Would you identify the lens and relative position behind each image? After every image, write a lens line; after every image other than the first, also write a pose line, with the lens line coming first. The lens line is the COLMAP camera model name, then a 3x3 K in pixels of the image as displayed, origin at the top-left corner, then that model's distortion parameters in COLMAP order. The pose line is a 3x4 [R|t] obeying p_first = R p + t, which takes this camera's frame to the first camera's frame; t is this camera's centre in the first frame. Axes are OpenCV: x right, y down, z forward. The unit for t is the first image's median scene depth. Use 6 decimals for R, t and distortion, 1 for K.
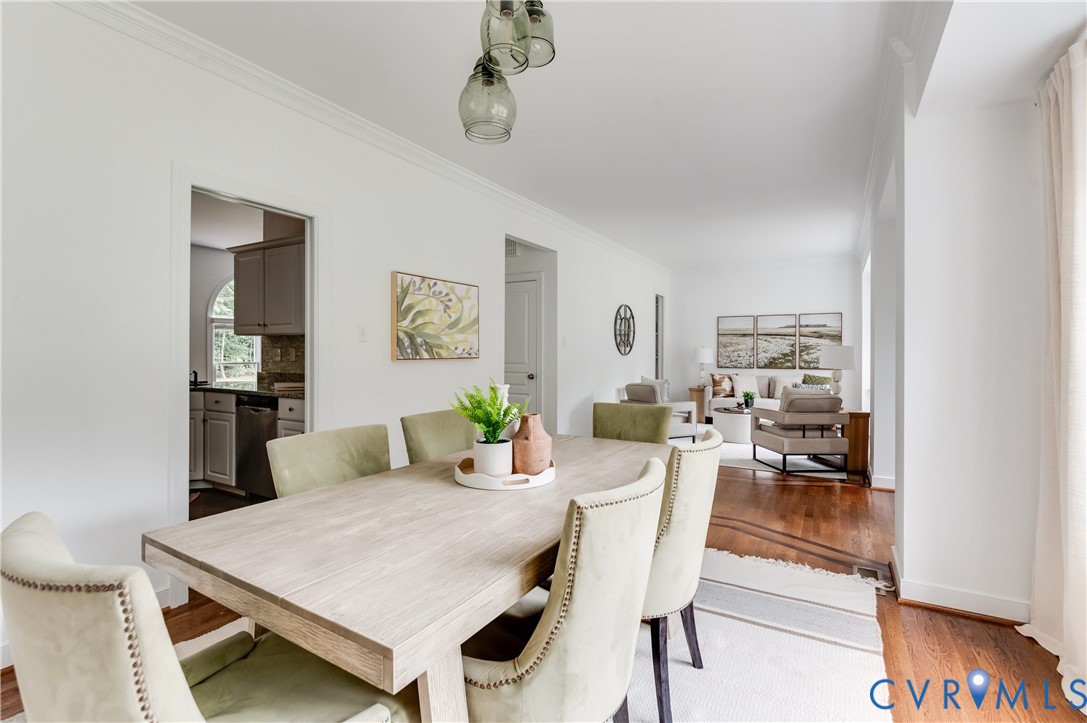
lens RADIAL K [[487.0, 0, 541.1], [0, 487.0, 355.5], [0, 0, 1]] dist [0.002581, -0.000079]
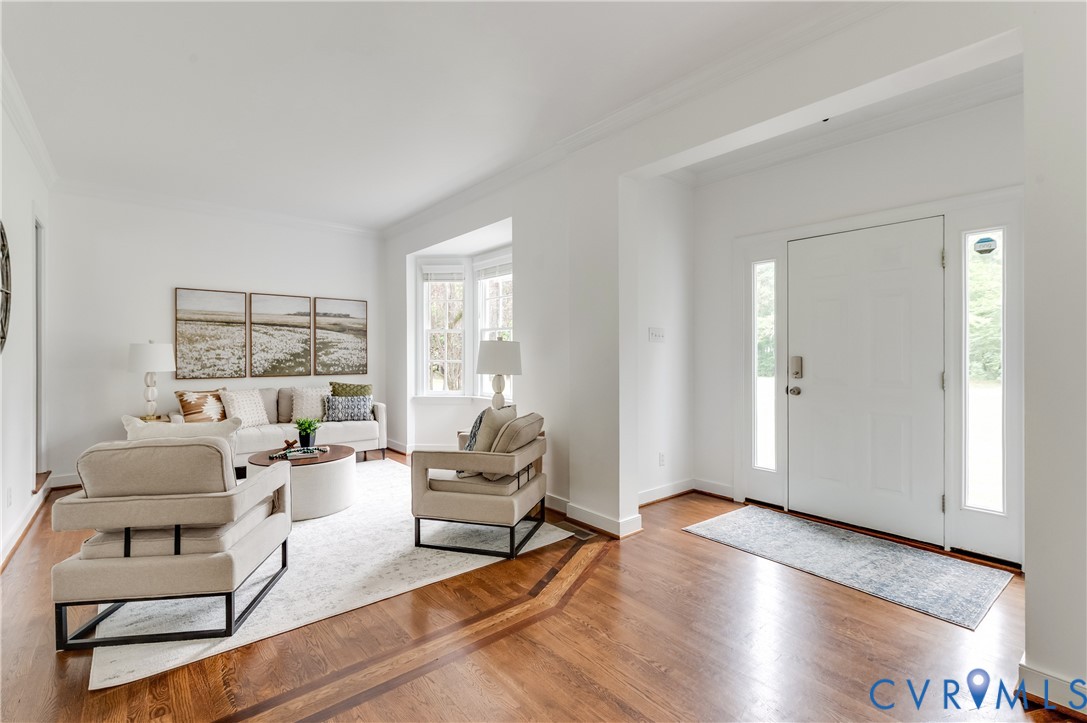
lens RADIAL K [[487.0, 0, 533.3], [0, 487.0, 351.8], [0, 0, 1]] dist [0.002581, -0.000079]
pose [[0.339313, -0.000179, 0.940674, -0.045706], [0.007362, 0.999970, -0.002465, -0.004331], [-0.940645, 0.007761, 0.339304, 0.902992]]
